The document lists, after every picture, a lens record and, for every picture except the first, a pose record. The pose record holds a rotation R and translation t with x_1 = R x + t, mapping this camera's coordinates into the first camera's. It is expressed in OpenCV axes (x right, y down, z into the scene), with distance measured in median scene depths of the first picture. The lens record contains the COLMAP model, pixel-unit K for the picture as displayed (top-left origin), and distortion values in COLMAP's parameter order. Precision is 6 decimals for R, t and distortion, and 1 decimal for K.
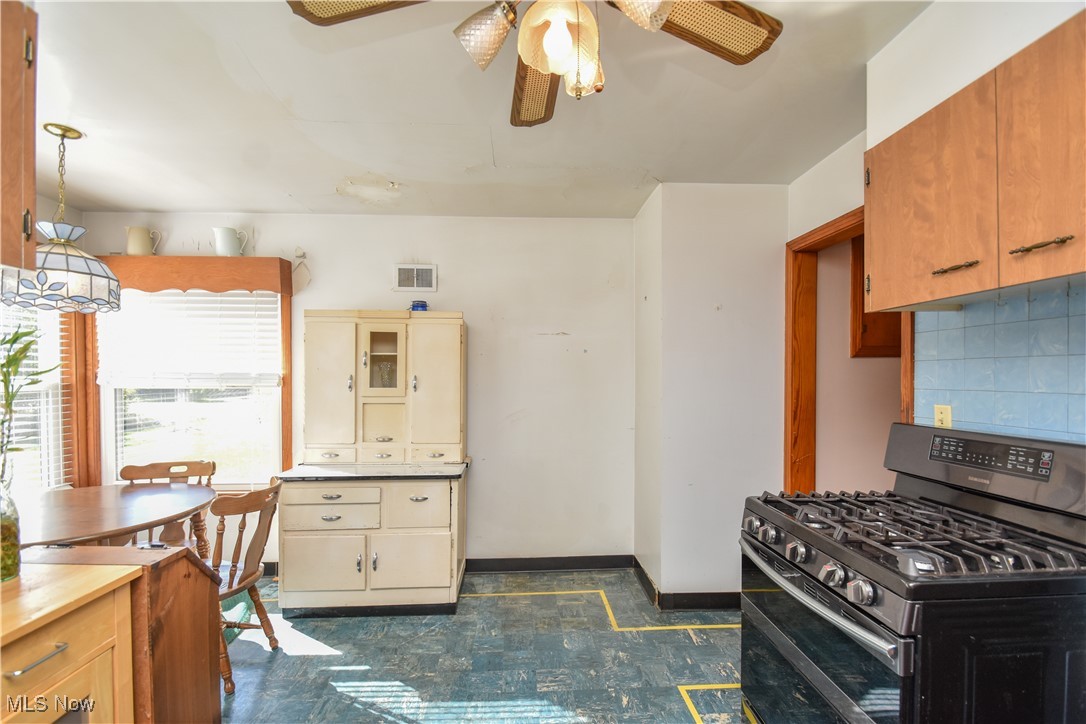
lens RADIAL K [[484.0, 0, 544.5], [0, 484.0, 383.8], [0, 0, 1]] dist [0.018546, -0.013803]
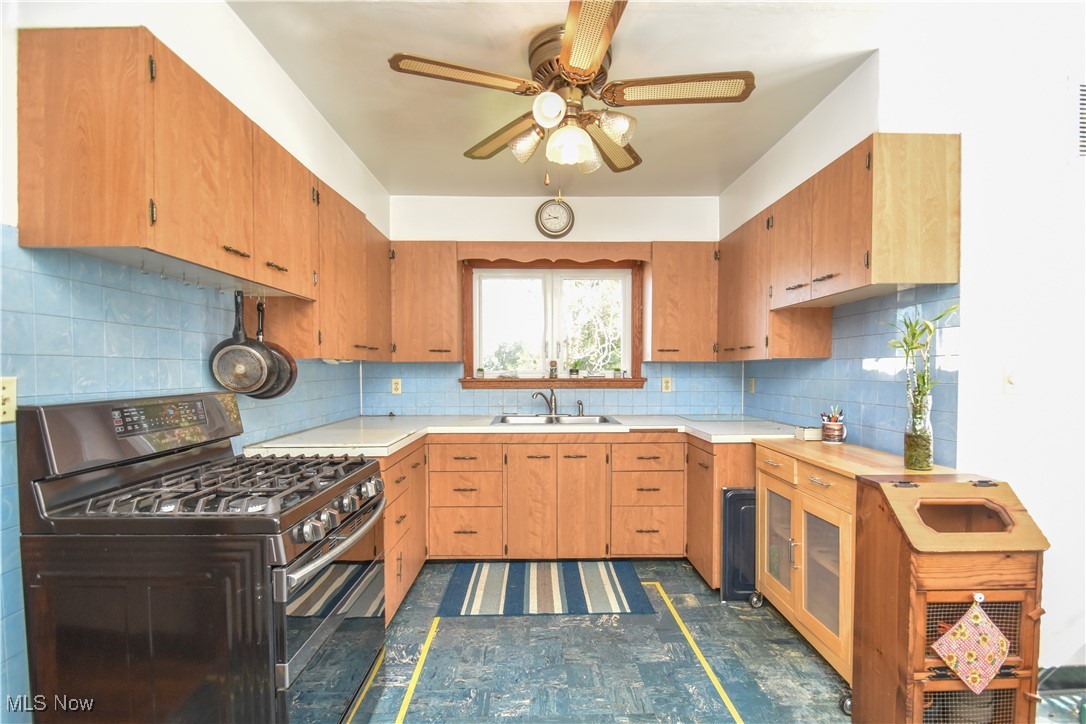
lens RADIAL K [[484.0, 0, 544.5], [0, 484.0, 383.8], [0, 0, 1]] dist [0.018546, -0.013803]
pose [[-0.999154, 0.001368, 0.041101, 0.037493], [0.003156, 0.999050, 0.043461, 0.032360], [-0.041002, 0.043553, -0.998209, 1.991834]]
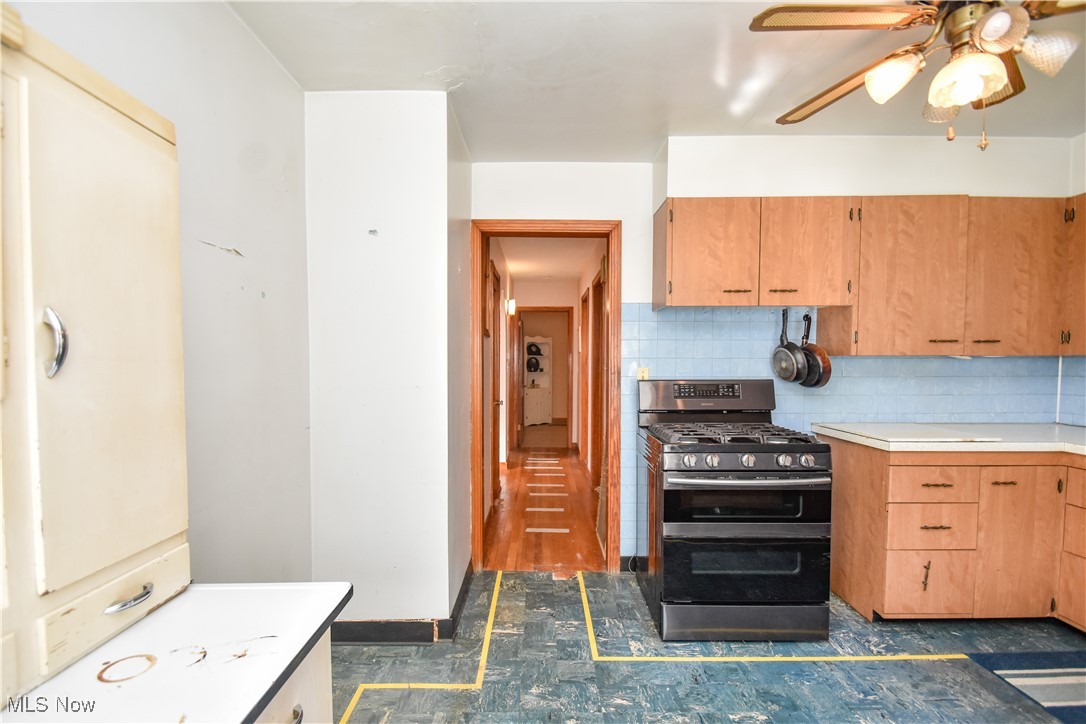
lens RADIAL K [[484.0, 0, 544.5], [0, 484.0, 383.8], [0, 0, 1]] dist [0.018546, -0.013803]
pose [[0.051443, -0.044559, 0.997681, -1.002596], [0.015434, 0.998920, 0.043819, 0.025634], [-0.998557, 0.013144, 0.052075, 1.514688]]
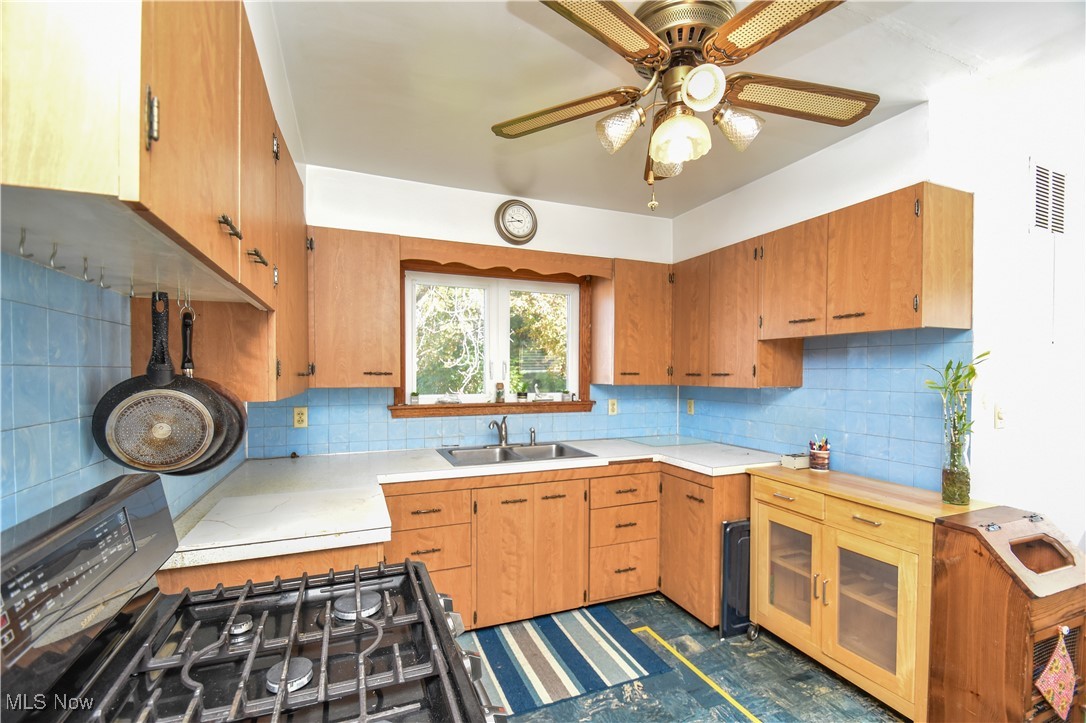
lens RADIAL K [[471.6, 0, 536.6], [0, 471.6, 382.0], [0, 0, 1]] dist [0.015412, -0.013240]
pose [[-0.947473, 0.005105, -0.319795, 0.609838], [-0.007010, 0.999301, 0.036719, -0.058779], [0.319758, 0.037032, -0.946775, 1.570822]]
